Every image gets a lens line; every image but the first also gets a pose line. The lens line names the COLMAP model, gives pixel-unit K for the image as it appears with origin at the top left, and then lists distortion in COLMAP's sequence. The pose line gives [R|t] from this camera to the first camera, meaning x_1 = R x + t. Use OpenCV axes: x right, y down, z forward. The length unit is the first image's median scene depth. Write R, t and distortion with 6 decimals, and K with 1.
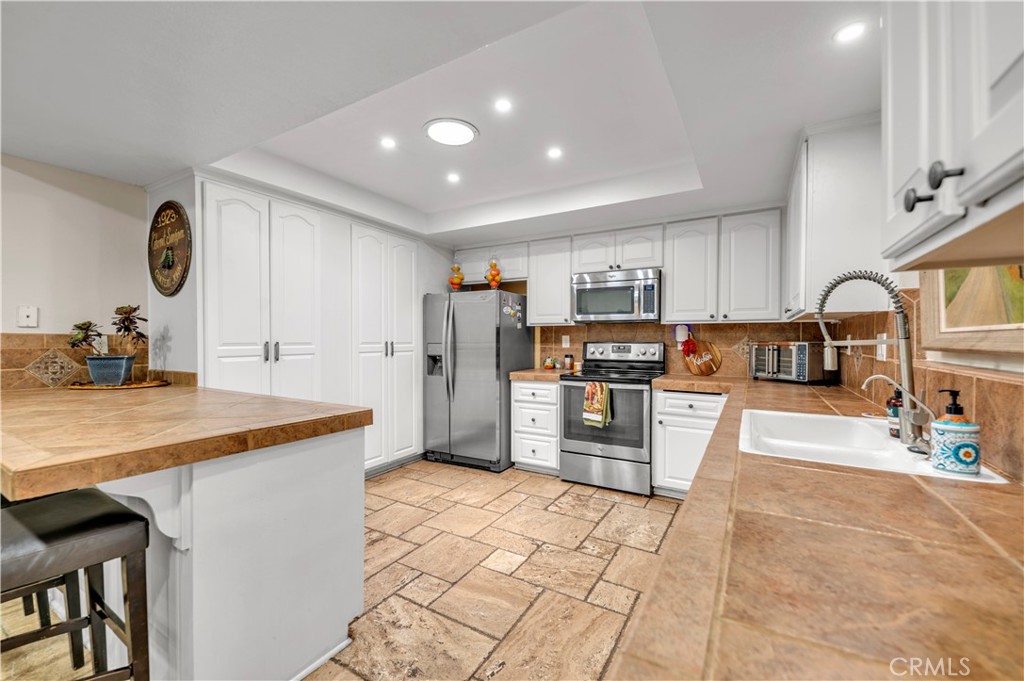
lens RADIAL K [[412.4, 0, 515.8], [0, 412.4, 342.5], [0, 0, 1]] dist [-0.001314, -0.000248]
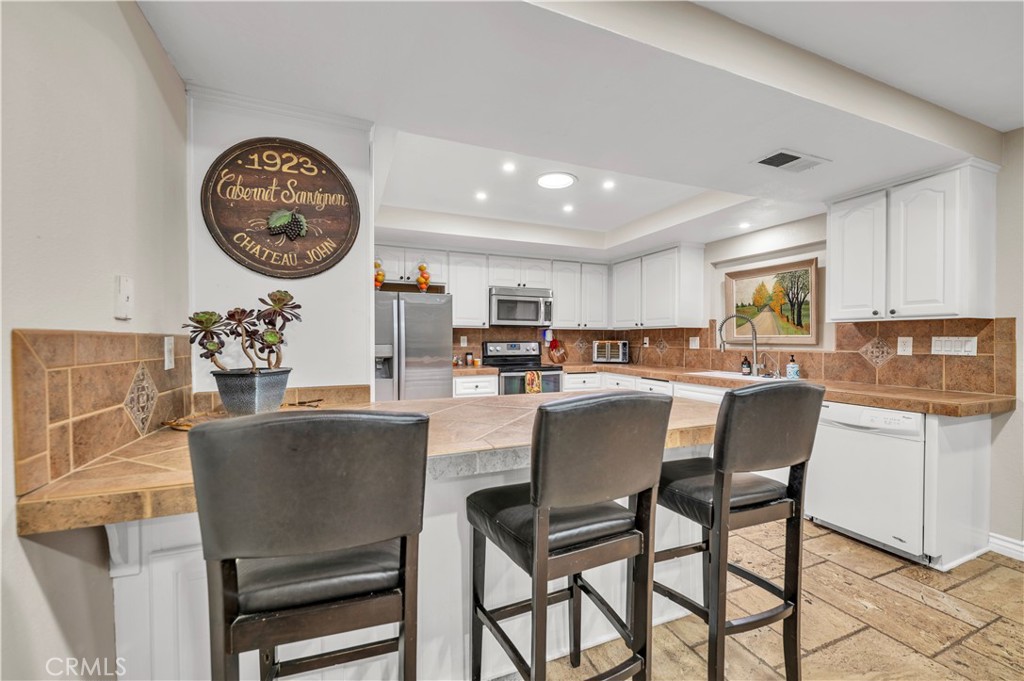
lens RADIAL K [[412.4, 0, 516.4], [0, 412.4, 341.5], [0, 0, 1]] dist [-0.001314, -0.000248]
pose [[0.608755, -0.006557, 0.793331, -0.821265], [0.006609, 0.999973, 0.003193, -0.005750], [-0.793330, 0.003300, 0.608782, 0.202508]]
